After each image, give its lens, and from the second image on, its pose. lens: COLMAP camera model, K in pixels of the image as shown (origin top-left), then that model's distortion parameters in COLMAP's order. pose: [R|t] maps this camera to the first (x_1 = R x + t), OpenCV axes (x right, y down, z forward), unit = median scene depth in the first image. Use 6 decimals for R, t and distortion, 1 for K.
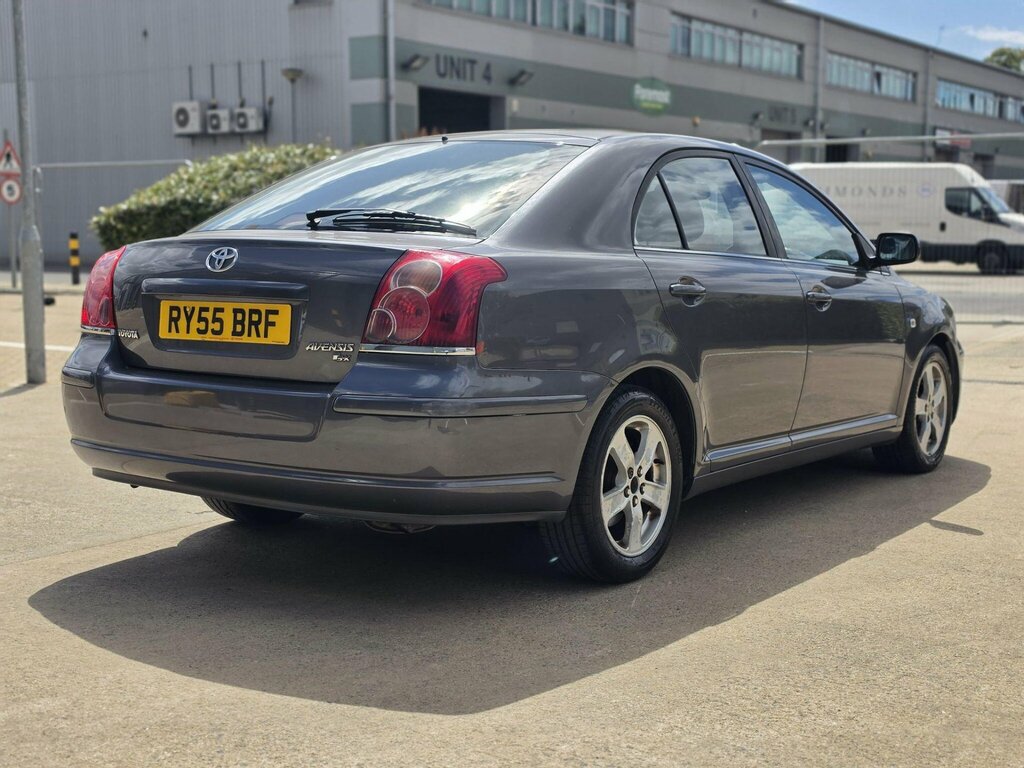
lens RADIAL K [[1369.5, 0, 516.1], [0, 1369.5, 369.4], [0, 0, 1]] dist [0.154237, -0.329605]
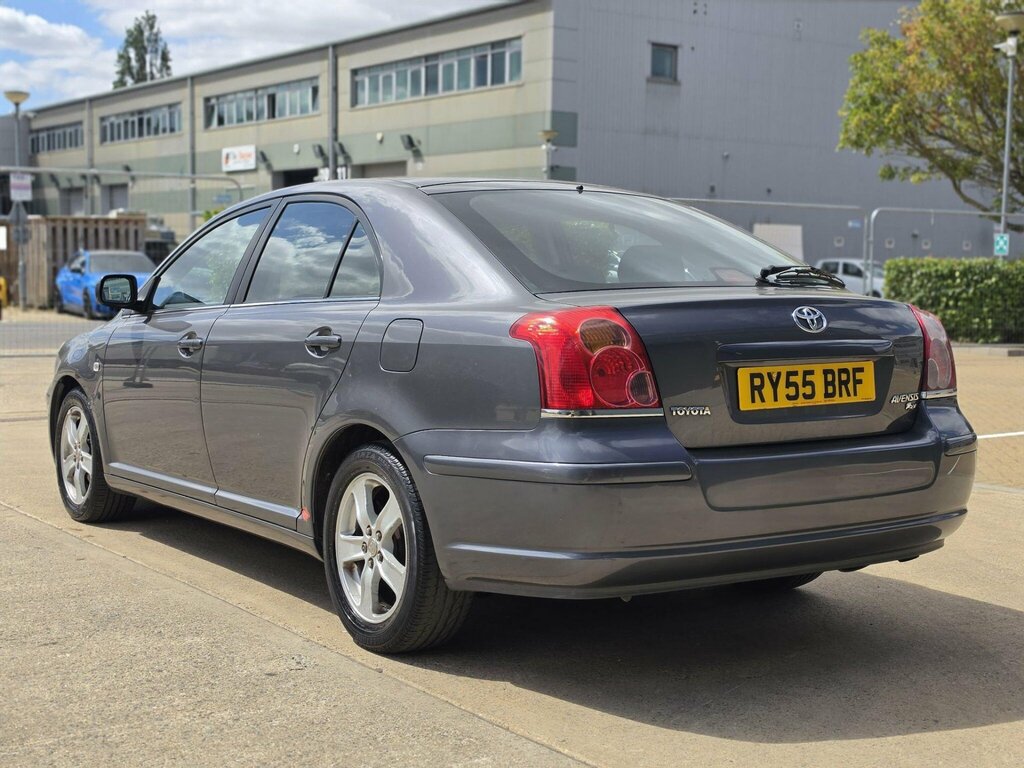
lens RADIAL K [[1369.5, 0, 516.1], [0, 1369.5, 369.4], [0, 0, 1]] dist [0.154237, -0.329605]
pose [[0.354176, -0.064976, 0.932919, -1.076100], [0.079213, 0.996083, 0.039302, -0.090572], [-0.931818, 0.059980, 0.357936, 0.781078]]
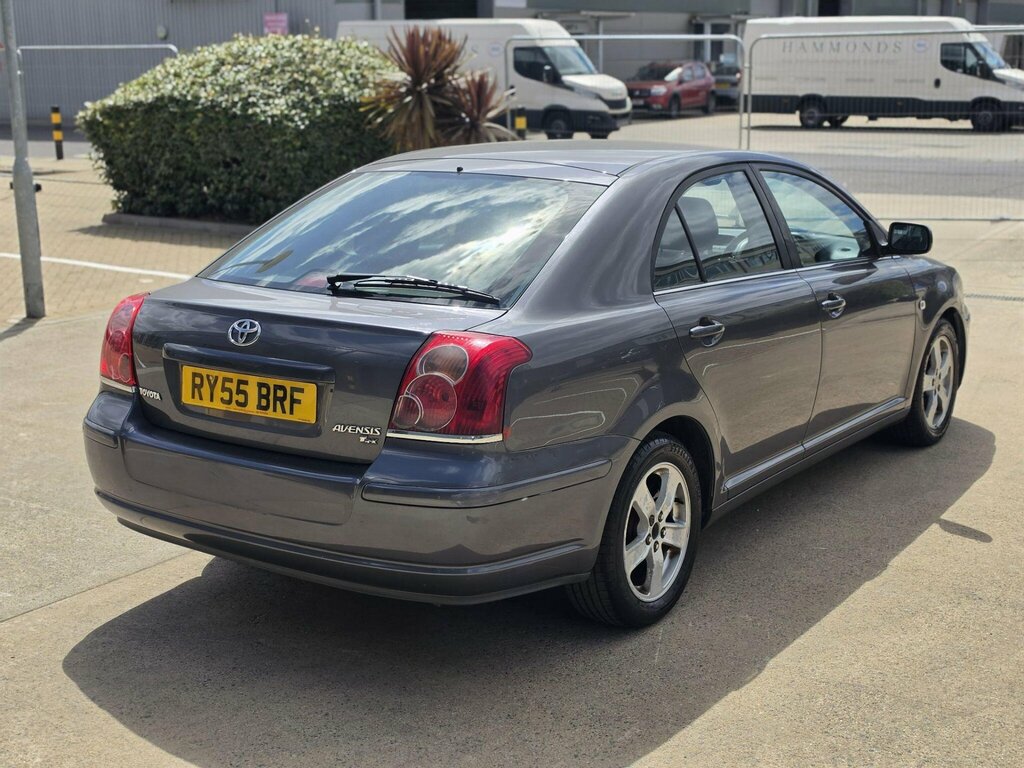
lens RADIAL K [[1369.3, 0, 523.3], [0, 1369.3, 354.2], [0, 0, 1]] dist [0.159167, -0.350404]
pose [[0.999856, -0.011210, 0.012738, -0.022906], [0.009867, 0.994839, 0.100988, -0.149184], [-0.013804, -0.100847, 0.994806, 0.005479]]
